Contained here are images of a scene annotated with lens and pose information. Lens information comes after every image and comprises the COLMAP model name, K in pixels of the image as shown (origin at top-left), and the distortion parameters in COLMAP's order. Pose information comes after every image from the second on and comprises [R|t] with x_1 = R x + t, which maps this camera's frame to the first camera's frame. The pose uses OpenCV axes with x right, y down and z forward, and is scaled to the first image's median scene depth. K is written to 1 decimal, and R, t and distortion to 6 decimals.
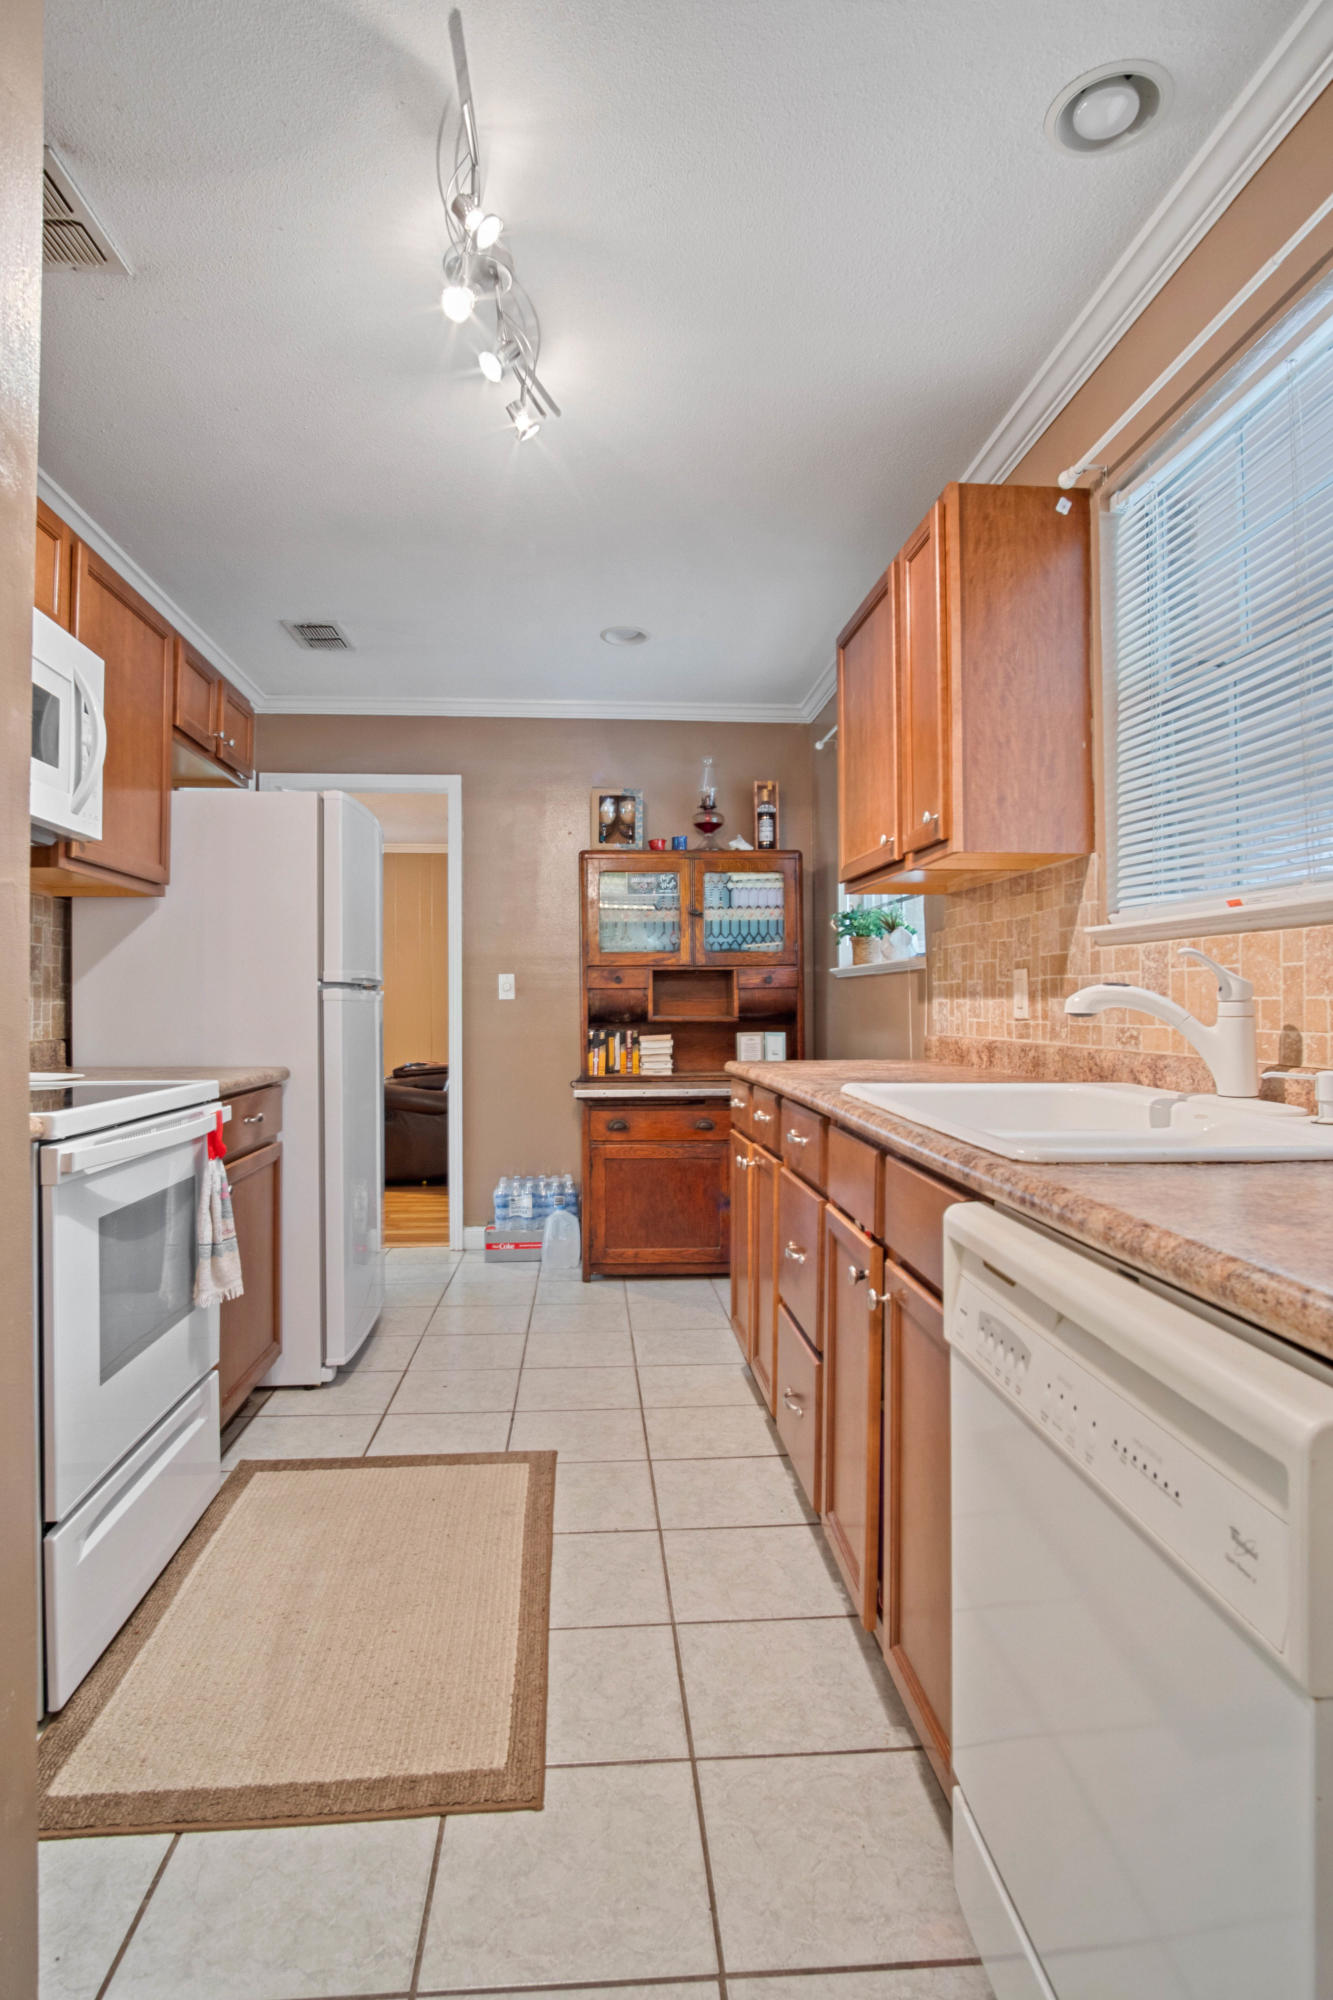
lens RADIAL K [[1076.1, 0, 666.5], [0, 1076.1, 1000.0], [0, 0, 1]] dist [0.000360, 0.000066]
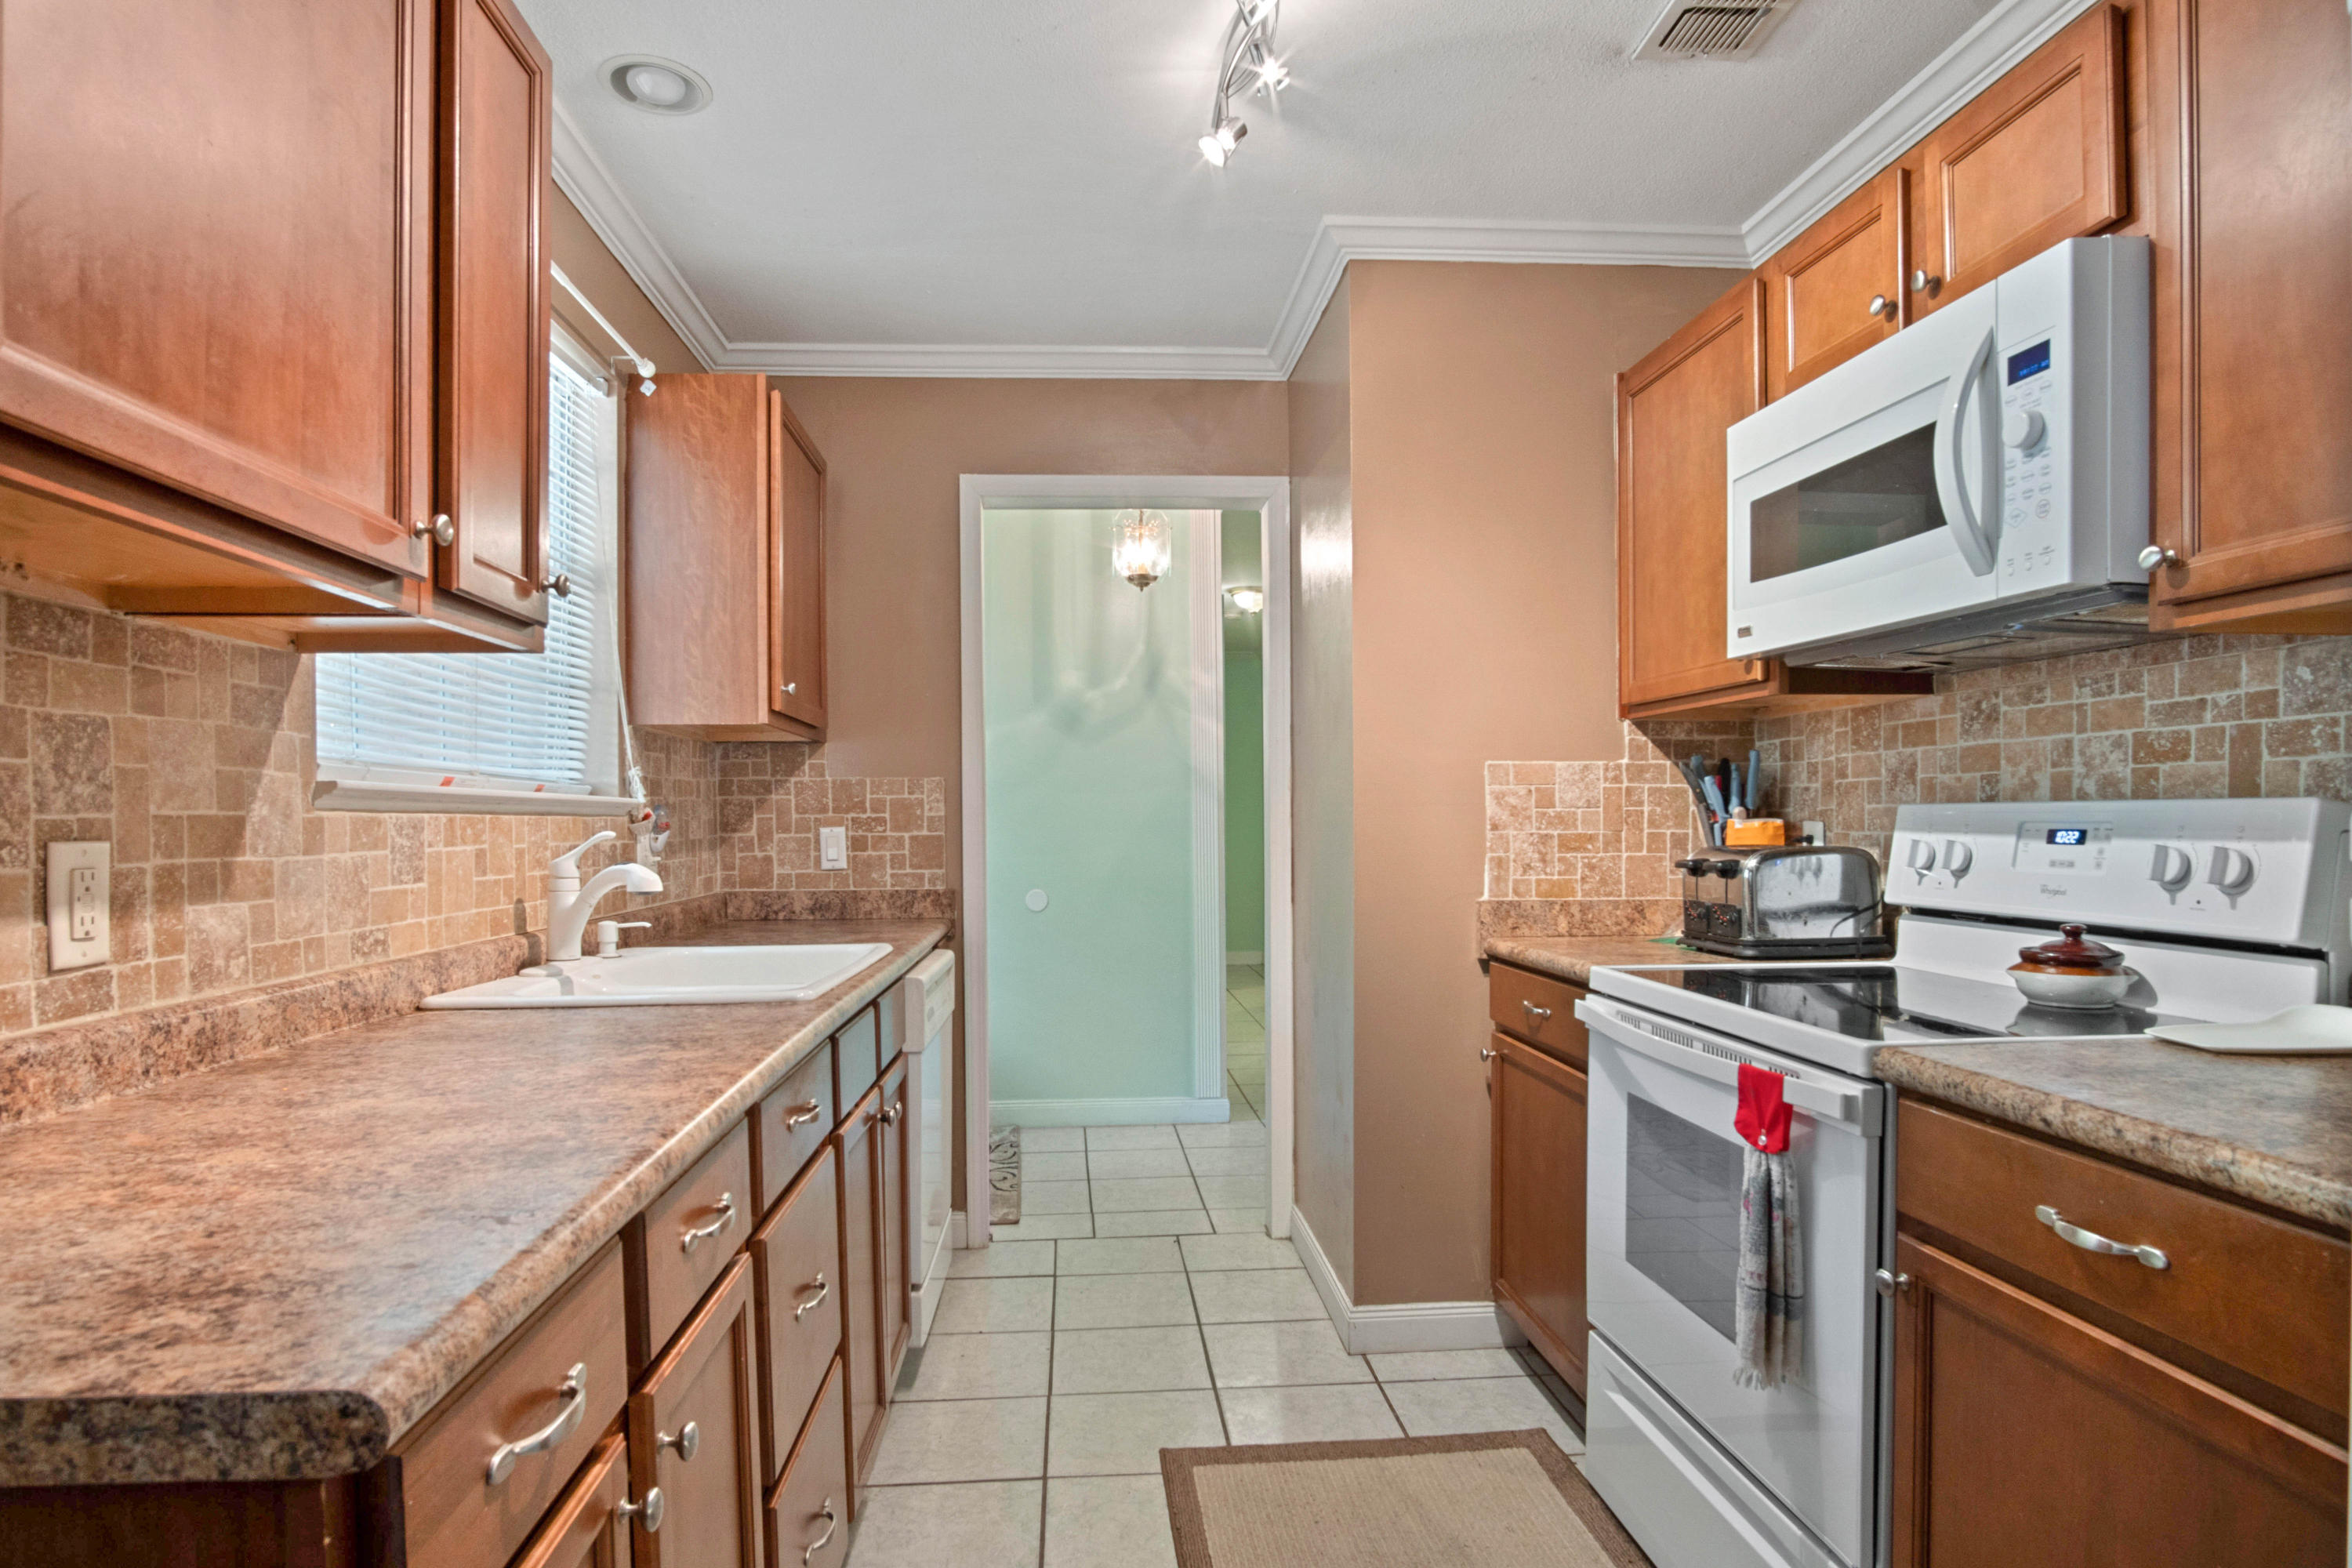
lens RADIAL K [[1263.8, 0, 1173.2], [0, 1263.8, 814.9], [0, 0, 1]] dist [-0.002991, -0.000971]
pose [[-0.999948, 0.010152, -0.000465, -0.098039], [0.010154, 0.999926, -0.006679, -0.039465], [0.000397, -0.006683, -0.999978, 1.836033]]
